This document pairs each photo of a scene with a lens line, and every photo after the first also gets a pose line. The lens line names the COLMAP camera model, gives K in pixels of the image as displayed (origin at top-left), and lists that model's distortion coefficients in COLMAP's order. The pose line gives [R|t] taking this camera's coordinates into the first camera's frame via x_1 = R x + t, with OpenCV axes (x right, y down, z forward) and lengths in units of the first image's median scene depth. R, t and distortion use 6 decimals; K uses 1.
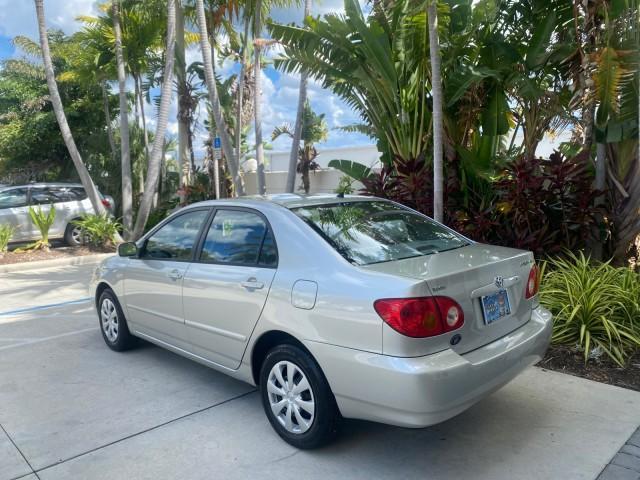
lens RADIAL K [[491.9, 0, 322.0], [0, 491.9, 238.7], [0, 0, 1]] dist [0.007007, -0.003978]
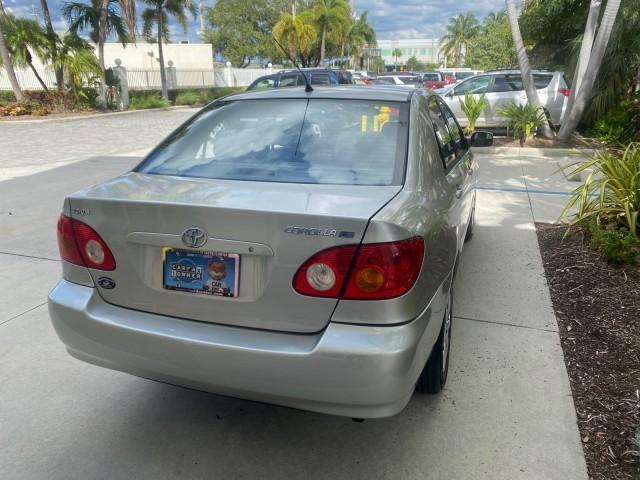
lens RADIAL K [[491.9, 0, 322.0], [0, 491.9, 238.7], [0, 0, 1]] dist [0.007007, -0.003978]
pose [[0.454316, 0.279522, -0.845851, 1.081997], [-0.087742, 0.958922, 0.269760, -0.105466], [0.886509, -0.048339, 0.460179, 0.953028]]
